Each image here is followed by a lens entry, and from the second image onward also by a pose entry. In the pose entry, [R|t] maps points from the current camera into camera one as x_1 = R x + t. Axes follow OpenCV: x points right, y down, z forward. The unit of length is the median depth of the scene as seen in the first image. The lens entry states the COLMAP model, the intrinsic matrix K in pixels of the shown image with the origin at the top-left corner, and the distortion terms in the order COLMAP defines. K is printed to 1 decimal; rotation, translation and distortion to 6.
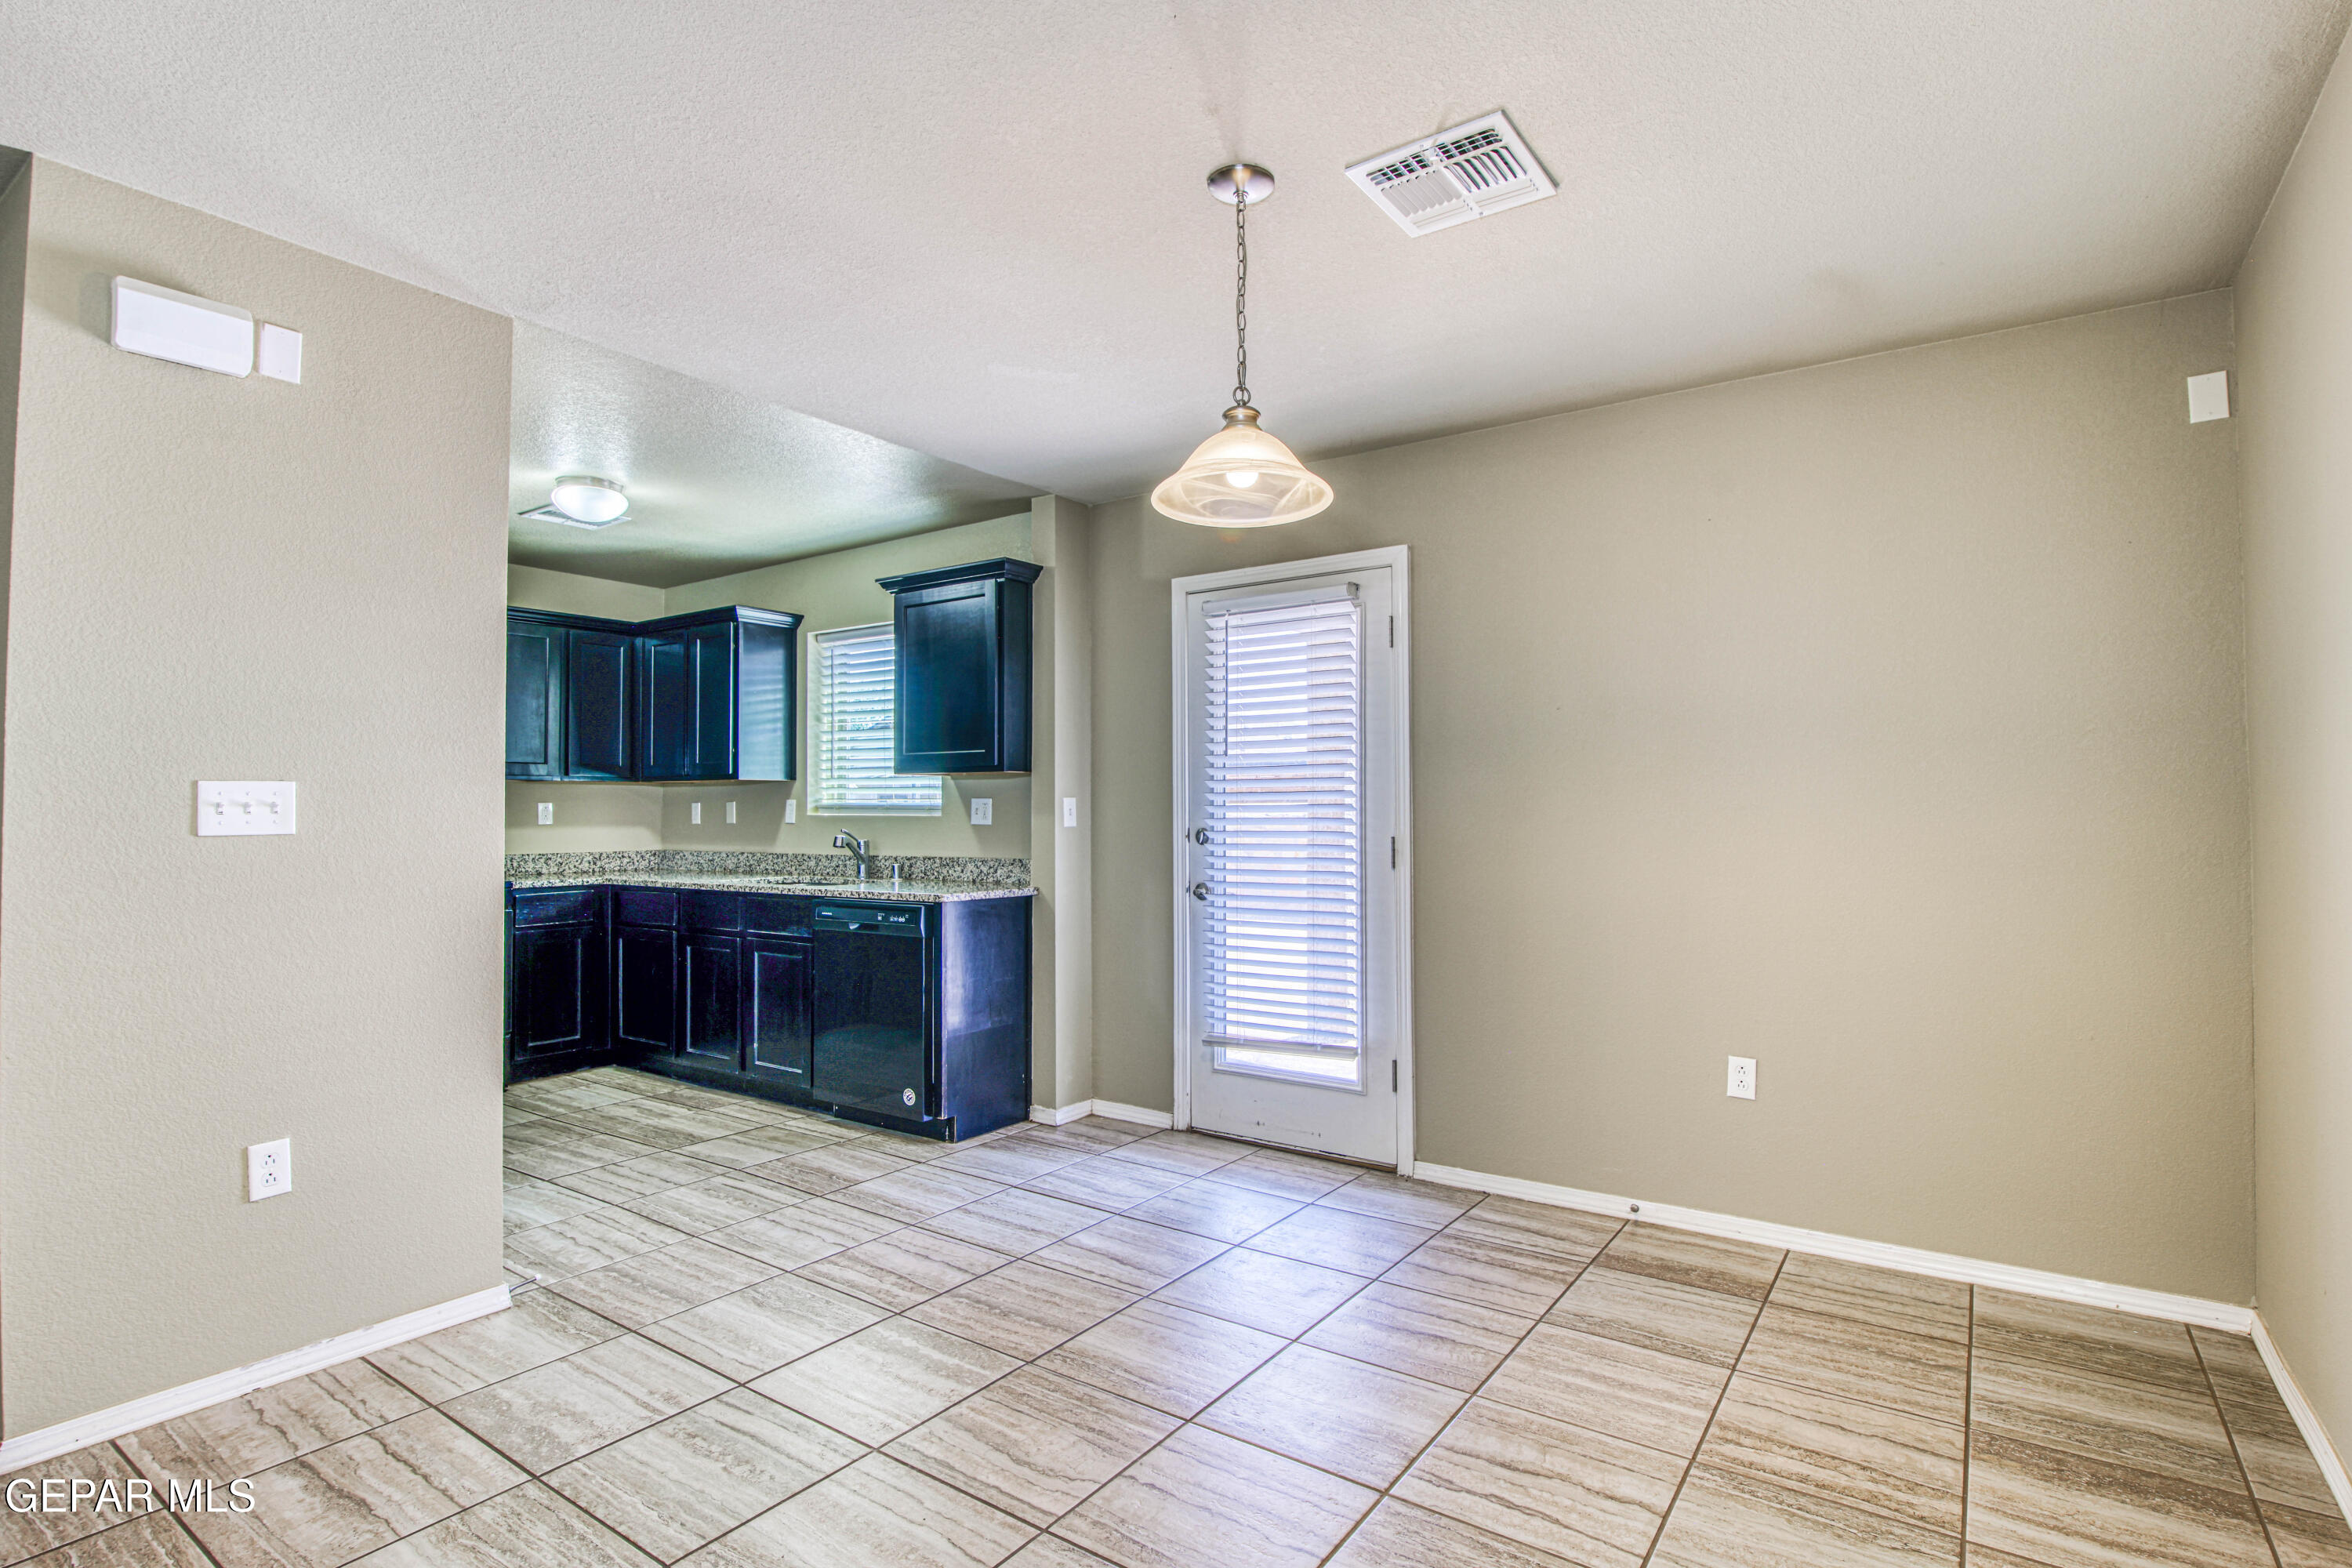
lens RADIAL K [[1052.0, 0, 1184.1], [0, 1052.0, 792.3], [0, 0, 1]] dist [0.010592, -0.000016]
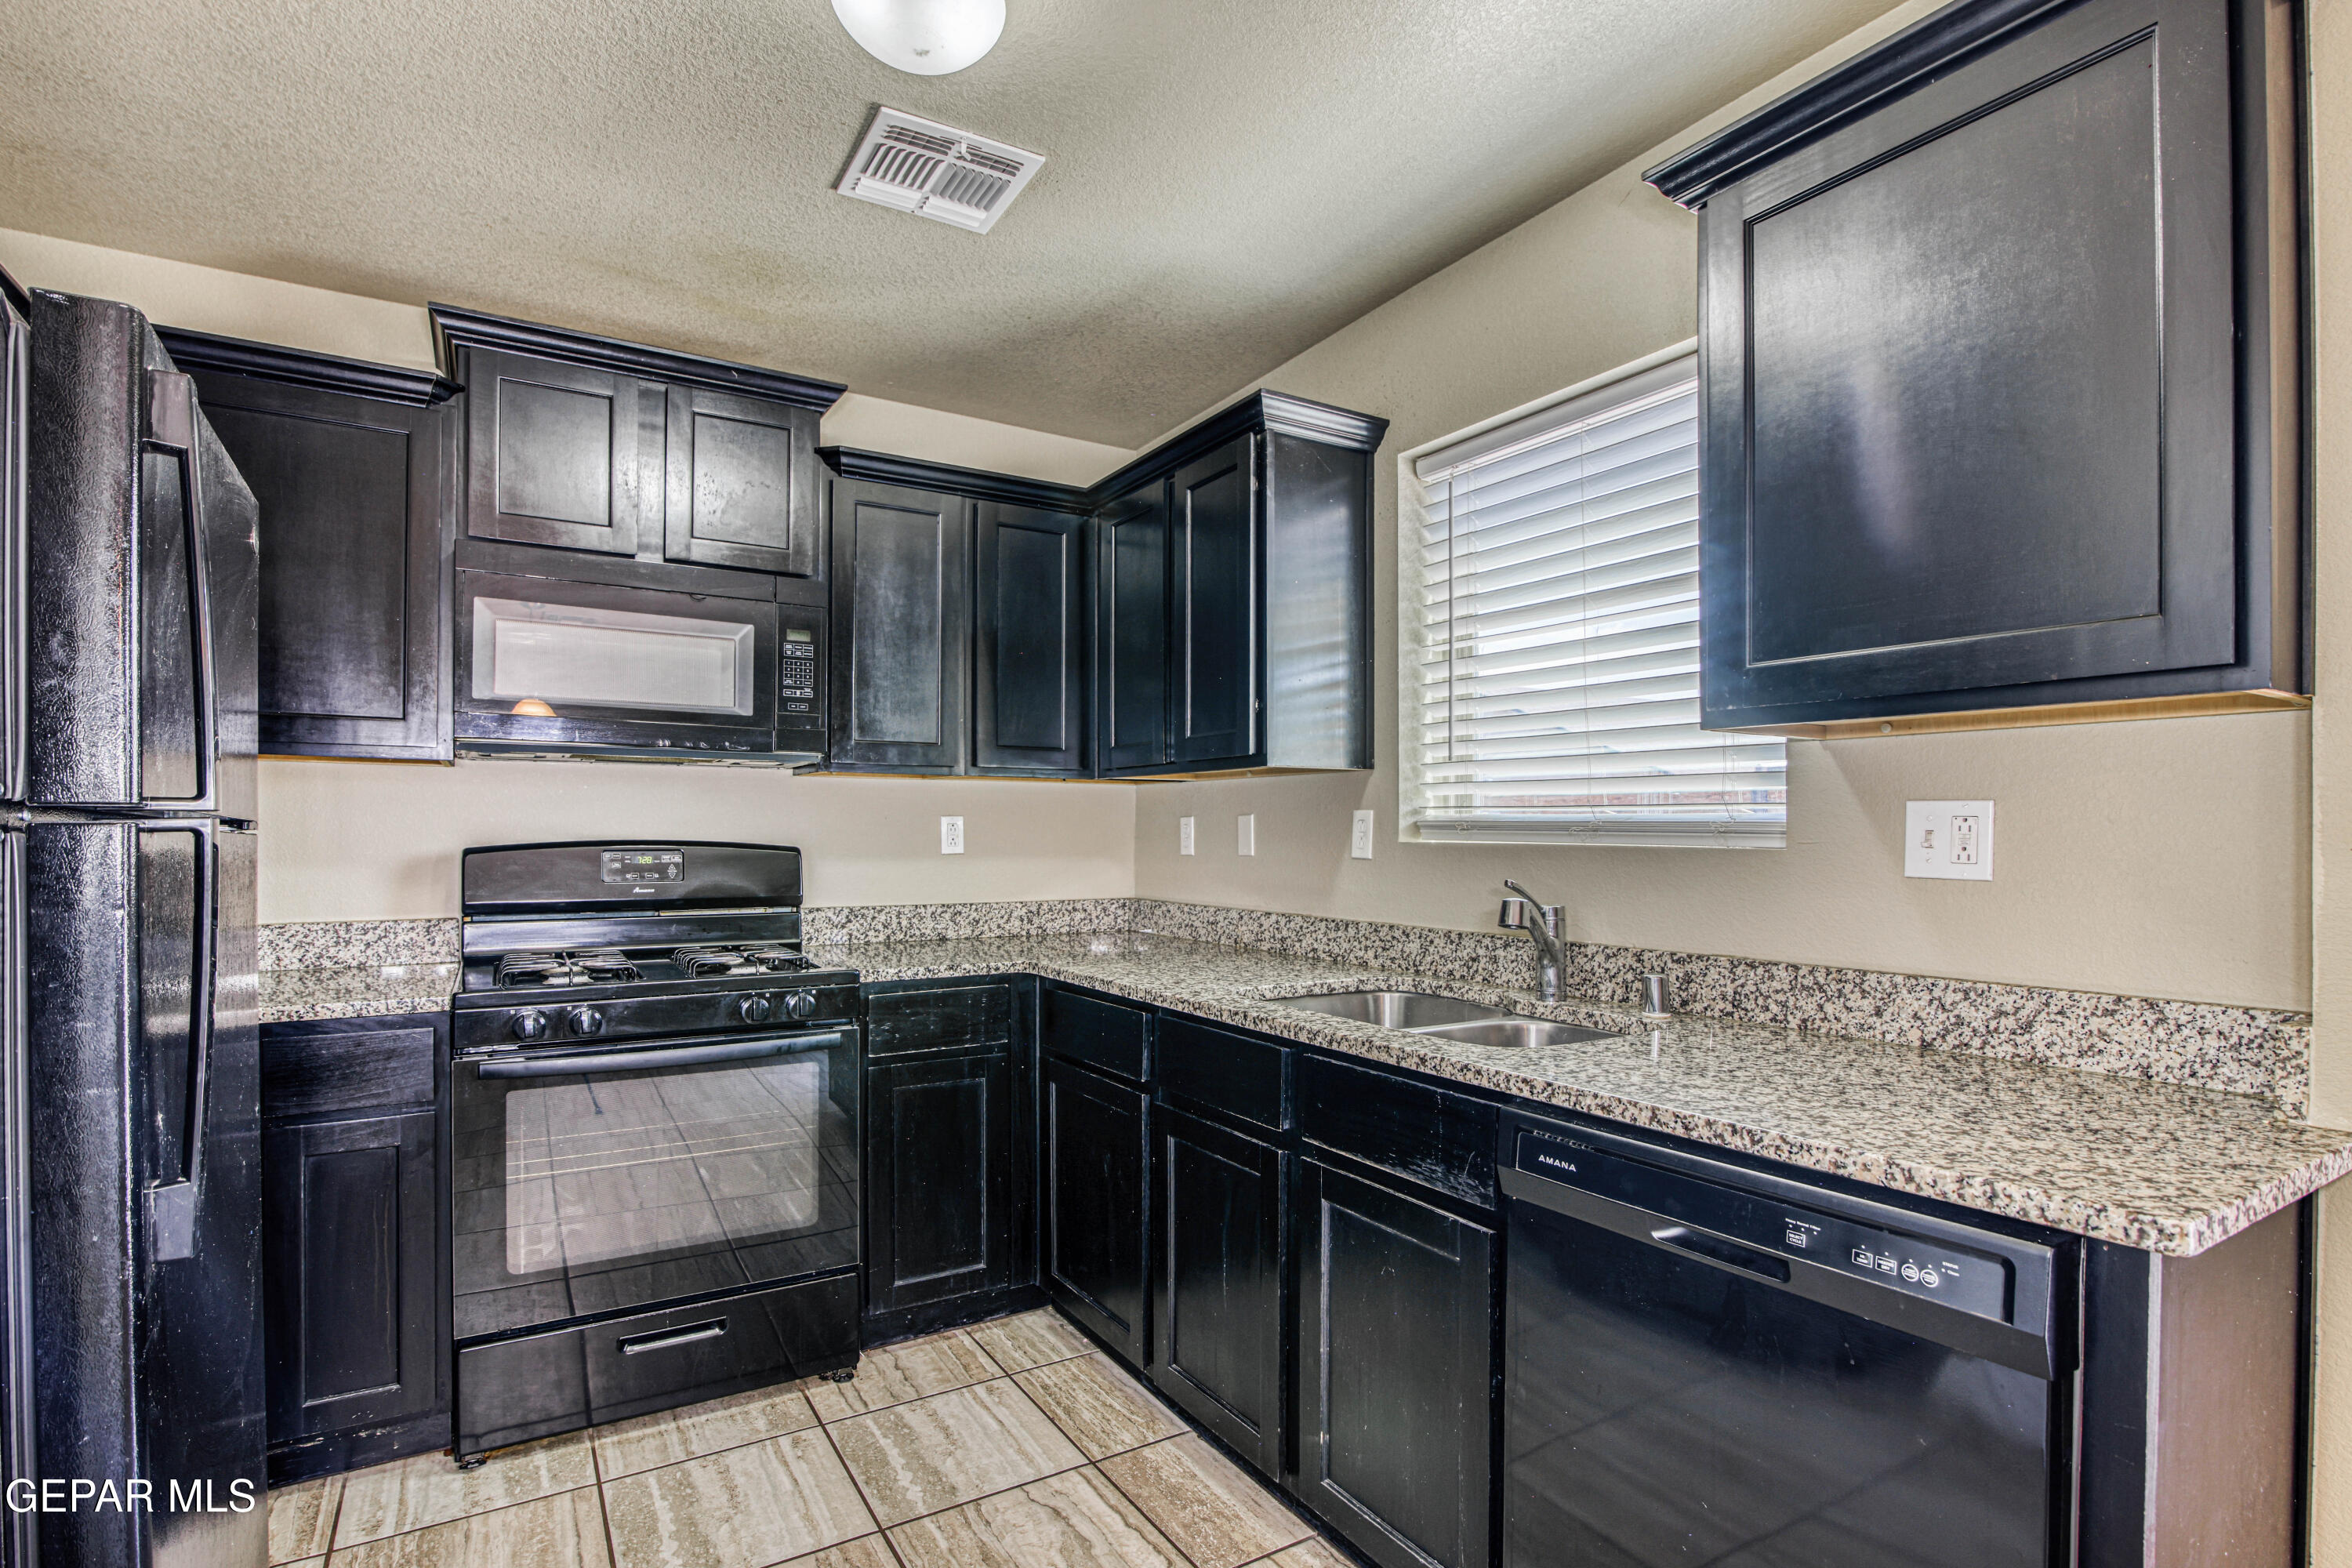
lens RADIAL K [[1136.8, 0, 1179.6], [0, 1136.8, 797.0], [0, 0, 1]] dist [-0.028910, 0.000461]
pose [[0.903339, -0.008198, -0.428848, -0.230829], [0.004546, 0.999944, -0.009539, 0.006020], [0.428903, 0.006667, 0.903326, 0.503962]]
